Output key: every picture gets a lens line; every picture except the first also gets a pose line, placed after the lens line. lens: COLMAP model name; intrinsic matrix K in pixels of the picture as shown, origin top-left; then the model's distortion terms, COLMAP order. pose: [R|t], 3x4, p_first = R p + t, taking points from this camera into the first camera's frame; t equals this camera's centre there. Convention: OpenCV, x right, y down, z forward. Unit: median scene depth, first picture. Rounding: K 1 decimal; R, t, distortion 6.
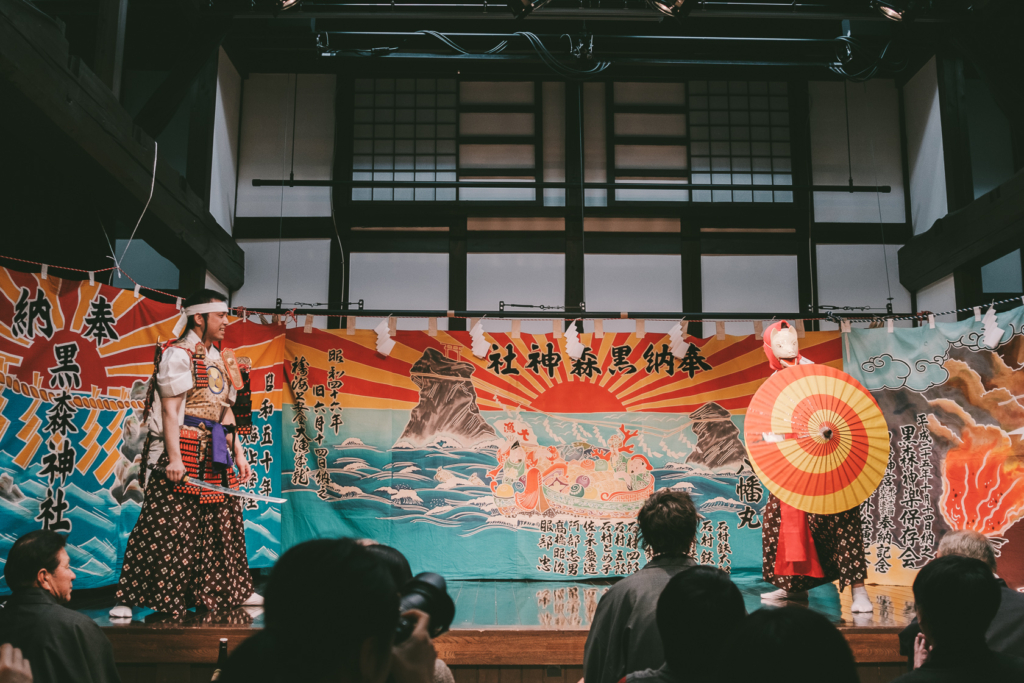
lens RADIAL K [[1137.0, 0, 529.5], [0, 1137.0, 285.4], [0, 0, 1]] dist [0.012555, 0.034338]
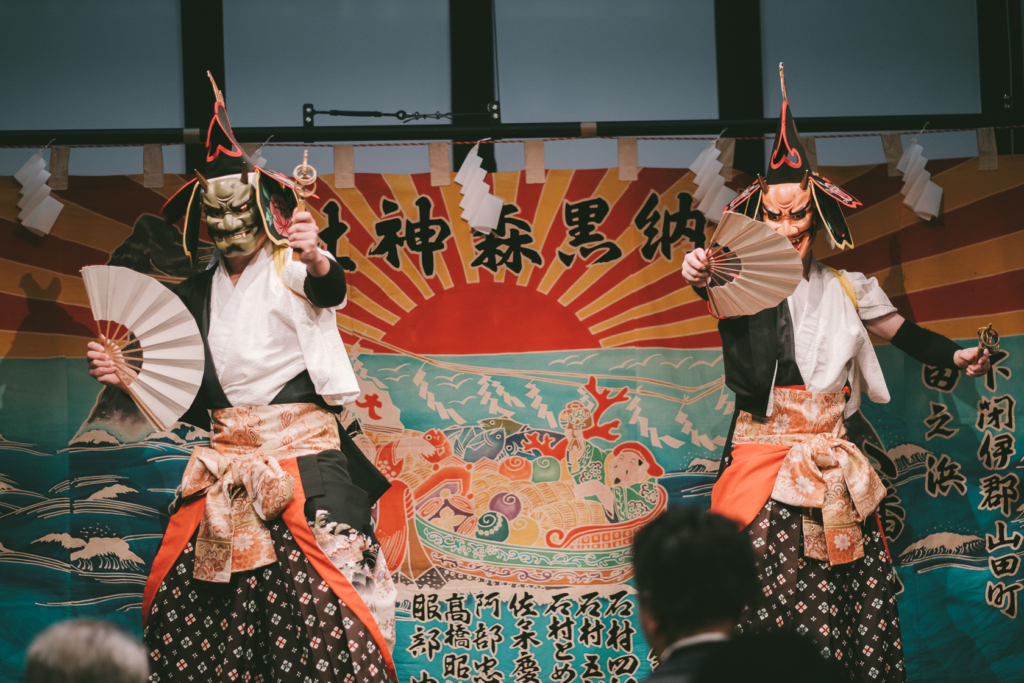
lens RADIAL K [[2854.4, 0, 512.3], [0, 2854.4, 305.4], [0, 0, 1]] dist [0.219488, -1.928977]
pose [[0.997716, -0.028155, 0.061397, -0.016954], [0.022194, 0.995163, 0.095695, -0.012781], [-0.063794, -0.094114, 0.993515, -0.104136]]
